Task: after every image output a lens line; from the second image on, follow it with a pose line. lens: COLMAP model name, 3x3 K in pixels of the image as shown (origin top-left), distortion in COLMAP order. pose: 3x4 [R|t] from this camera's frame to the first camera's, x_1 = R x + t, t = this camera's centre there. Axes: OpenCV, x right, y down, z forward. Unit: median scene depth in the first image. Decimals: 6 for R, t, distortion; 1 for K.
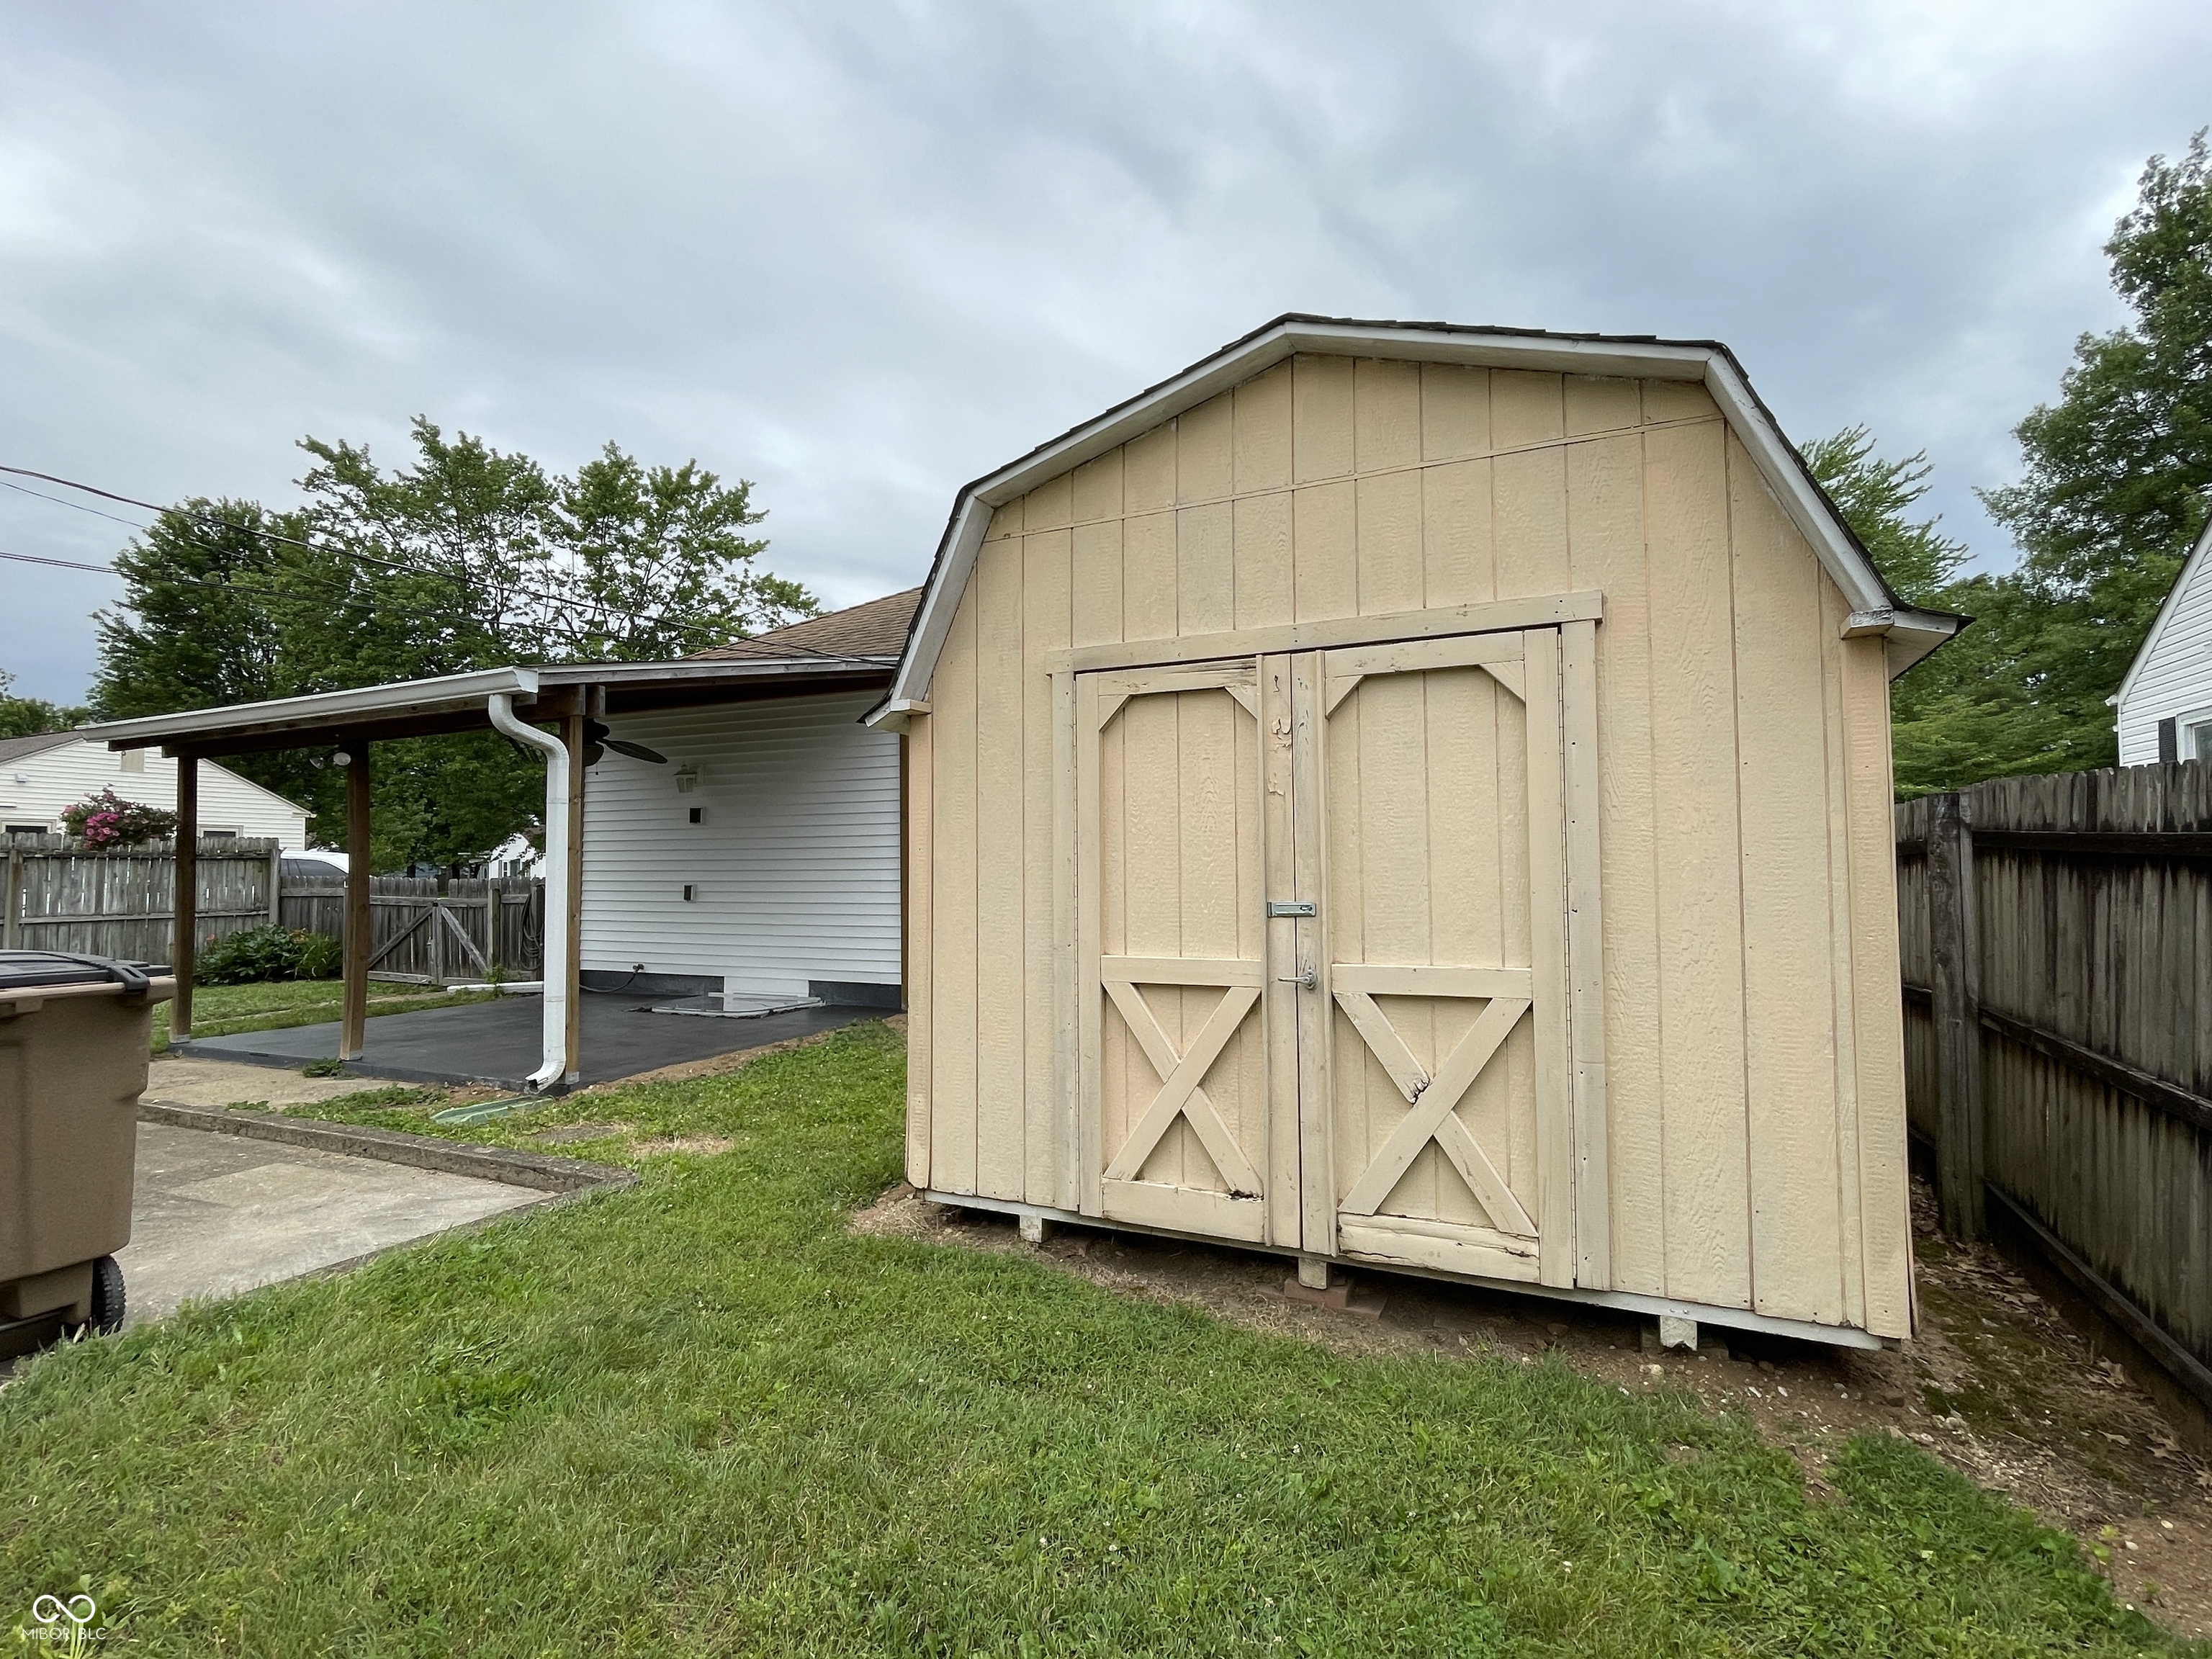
lens RADIAL K [[1070.4, 0, 1105.2], [0, 1070.4, 824.7], [0, 0, 1]] dist [0.000950, 0.000165]
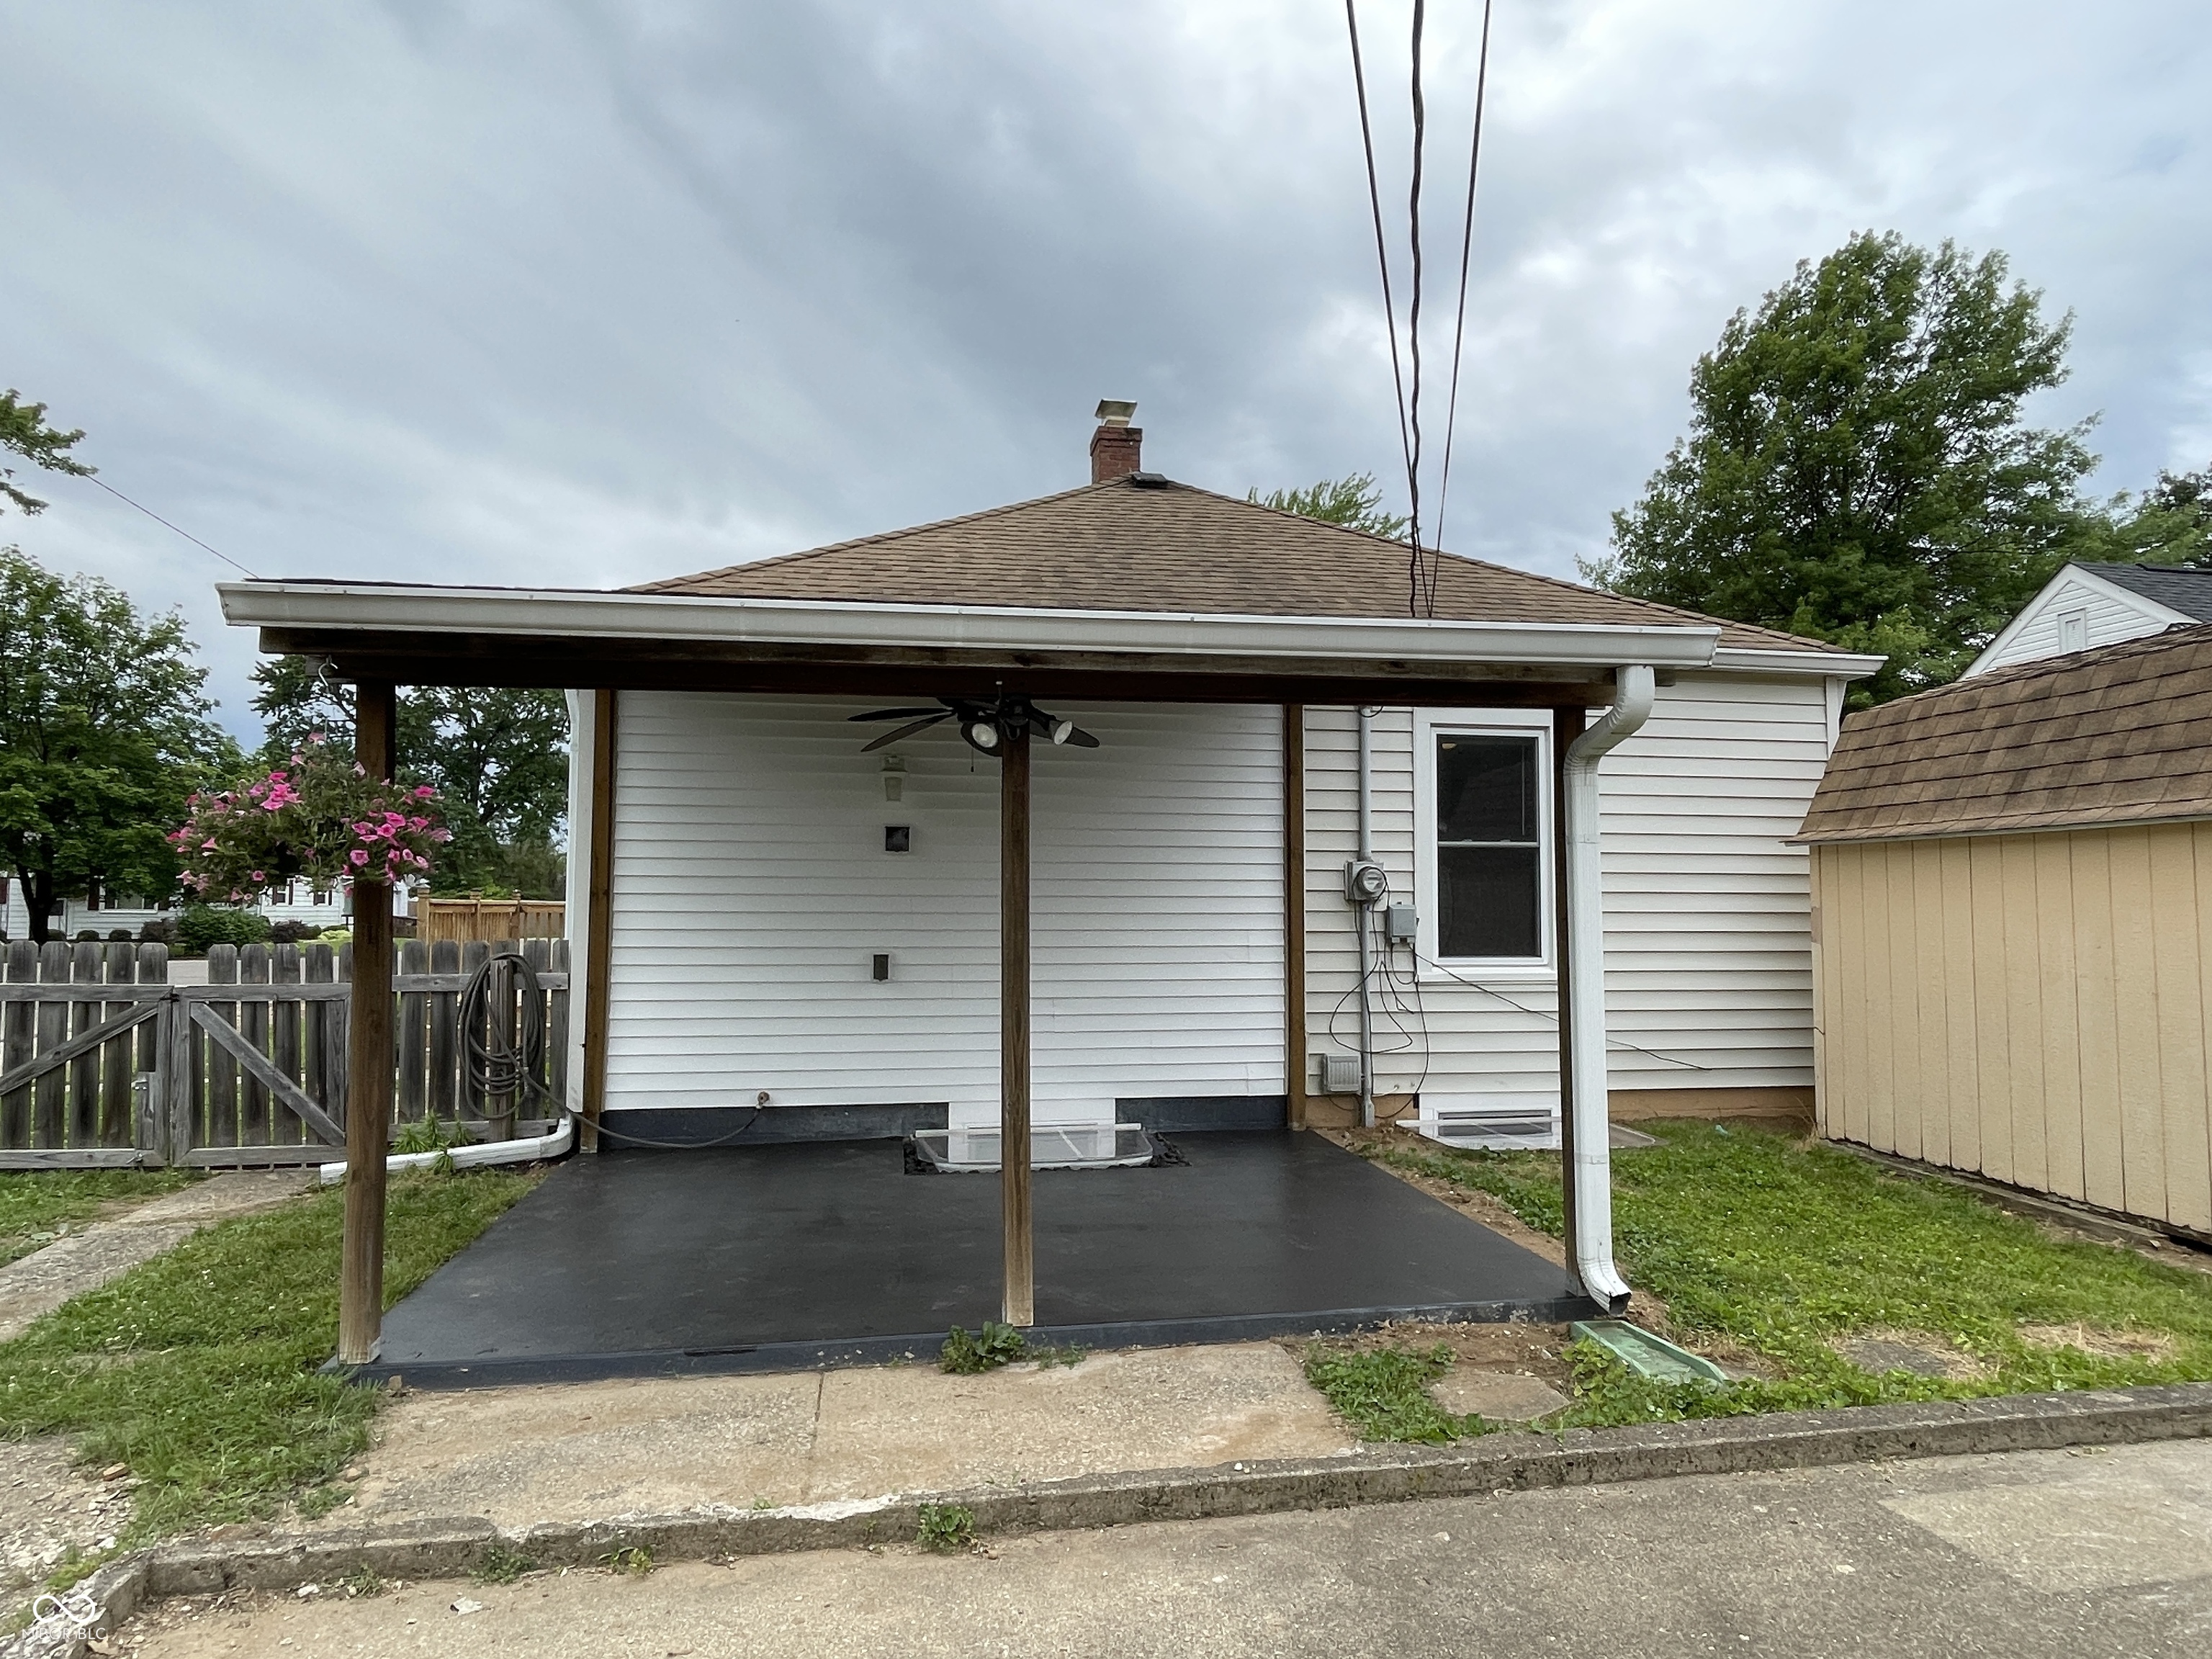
lens RADIAL K [[1293.7, 0, 1104.8], [0, 1293.7, 834.0], [0, 0, 1]] dist [-0.001209, -0.000057]
pose [[0.821857, 0.045055, 0.567909, -0.701669], [-0.031115, 0.998930, -0.034222, 0.010218], [-0.568843, 0.010455, 0.822379, 0.332295]]
